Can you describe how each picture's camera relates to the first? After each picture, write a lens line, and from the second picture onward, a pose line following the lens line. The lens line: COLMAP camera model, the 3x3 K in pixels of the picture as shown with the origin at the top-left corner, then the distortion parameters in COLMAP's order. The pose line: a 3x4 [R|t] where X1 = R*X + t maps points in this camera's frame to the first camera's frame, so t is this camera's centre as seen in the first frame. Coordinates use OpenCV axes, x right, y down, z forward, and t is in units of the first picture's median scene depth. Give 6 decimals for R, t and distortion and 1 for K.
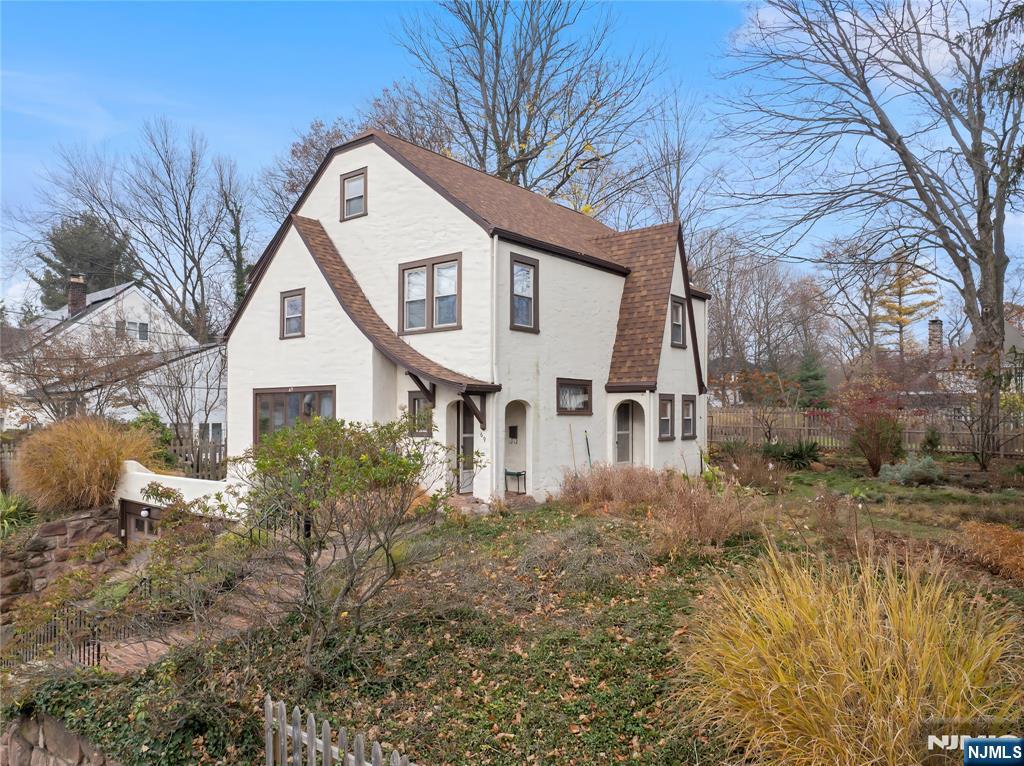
lens RADIAL K [[719.1, 0, 512.6], [0, 719.1, 388.0], [0, 0, 1]] dist [-0.028448, -0.003633]
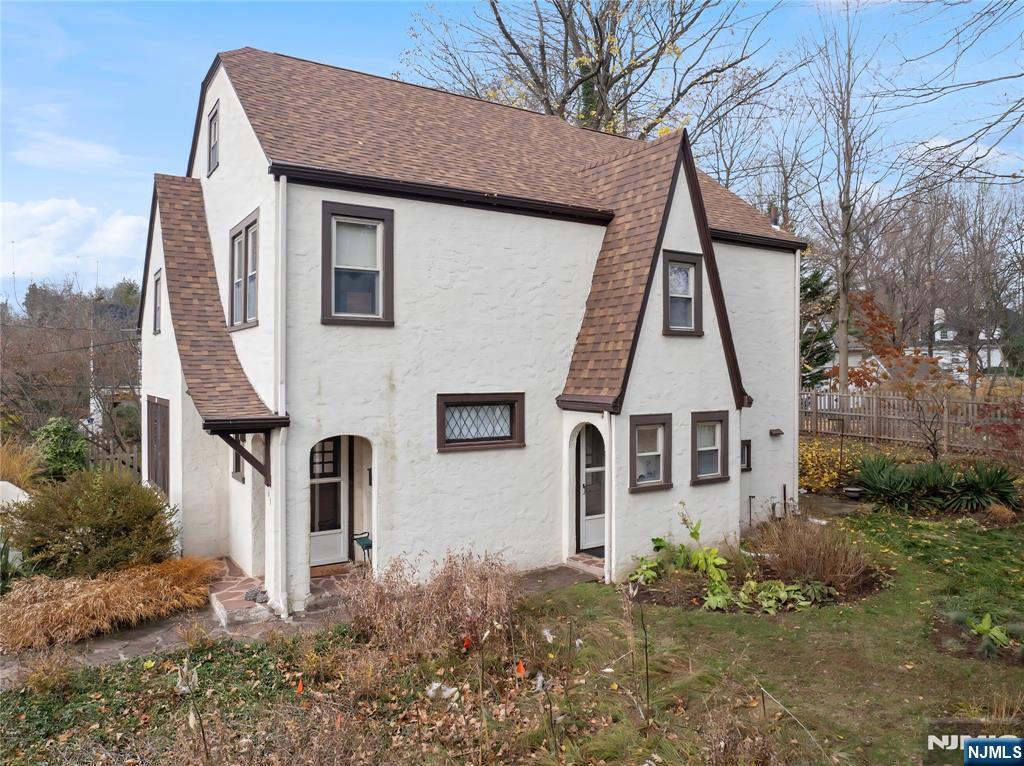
lens RADIAL K [[719.1, 0, 518.1], [0, 719.1, 351.9], [0, 0, 1]] dist [-0.028448, -0.003633]
pose [[0.948115, -0.006998, -0.317852, 0.299983], [0.011180, 0.999873, 0.011335, -0.052420], [0.317732, -0.014300, 0.948073, 0.385294]]
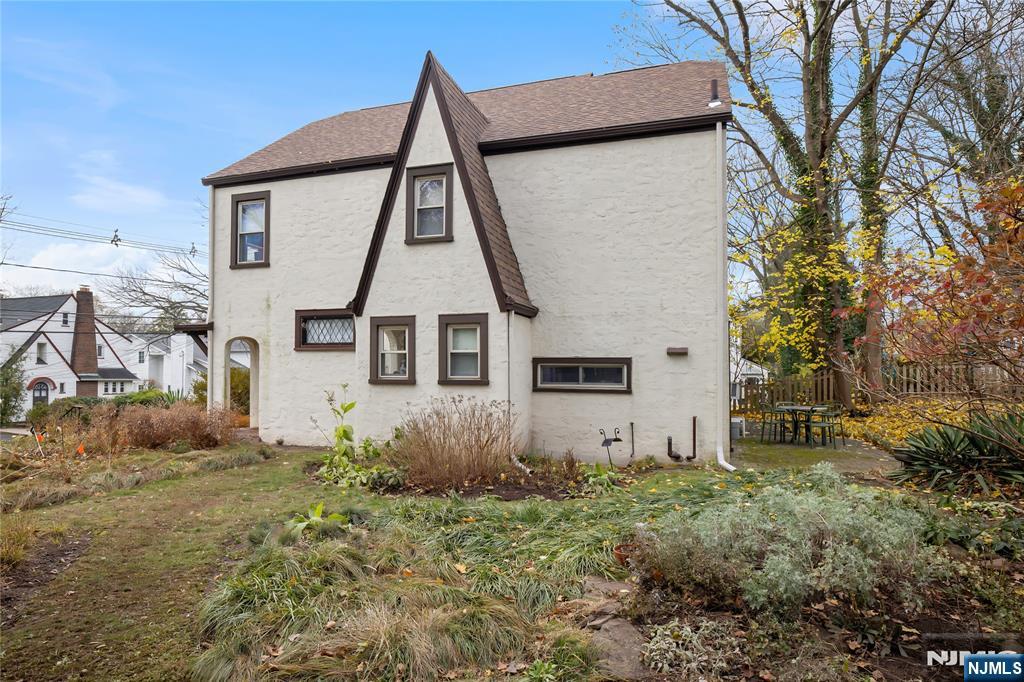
lens RADIAL K [[572.1, 0, 514.5], [0, 572.1, 347.3], [0, 0, 1]] dist [-0.005766, -0.000652]
pose [[0.357070, -0.040800, -0.933186, 0.759673], [0.032113, 0.998991, -0.031389, 0.058655], [0.933525, -0.018760, 0.358020, 0.908643]]
